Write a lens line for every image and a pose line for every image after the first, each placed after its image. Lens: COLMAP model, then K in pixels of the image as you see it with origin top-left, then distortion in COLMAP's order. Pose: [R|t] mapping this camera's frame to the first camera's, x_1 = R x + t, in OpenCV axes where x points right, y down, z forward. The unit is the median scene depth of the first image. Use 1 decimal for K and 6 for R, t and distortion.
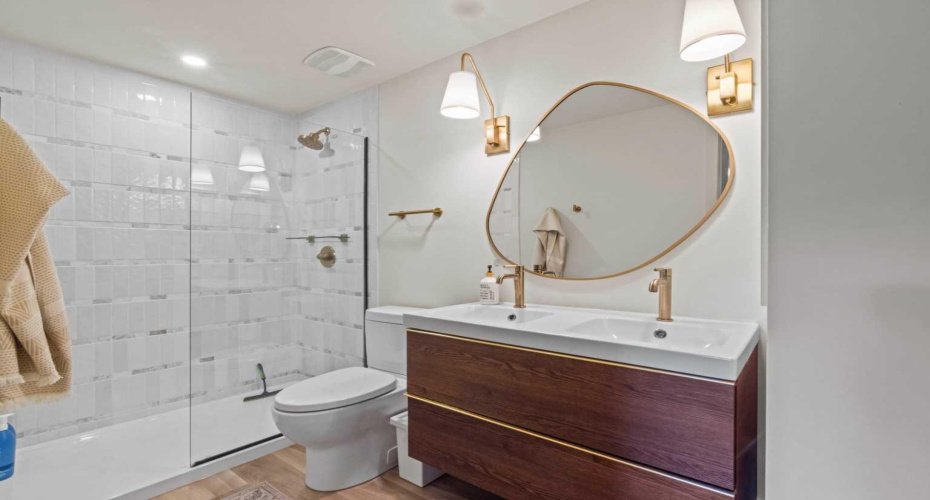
lens RADIAL K [[420.5, 0, 465.0], [0, 420.5, 250.0], [0, 0, 1]] dist [-0.000728, -0.000220]
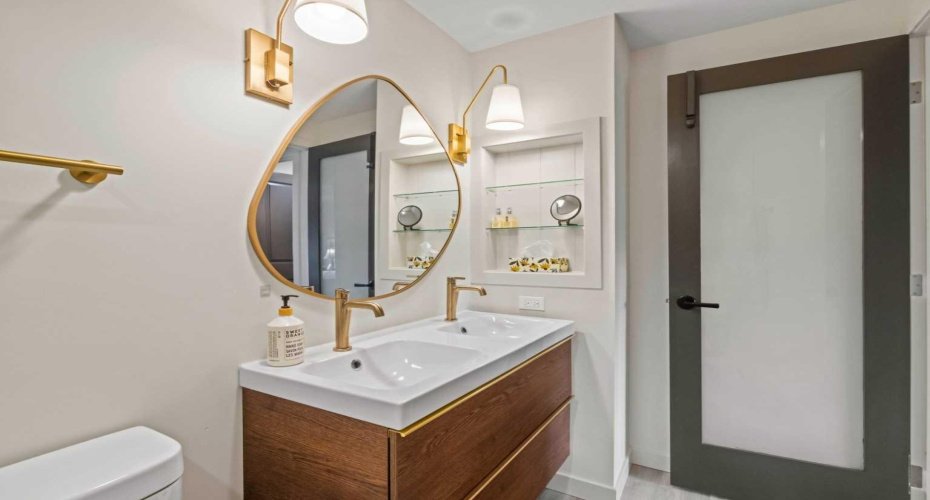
lens RADIAL K [[420.5, 0, 465.0], [0, 420.5, 250.0], [0, 0, 1]] dist [-0.000728, -0.000220]
pose [[-0.128098, -0.002585, 0.991758, -0.537483], [0.005977, 0.999976, 0.003378, -0.025320], [-0.991743, 0.006360, -0.128080, 0.828161]]
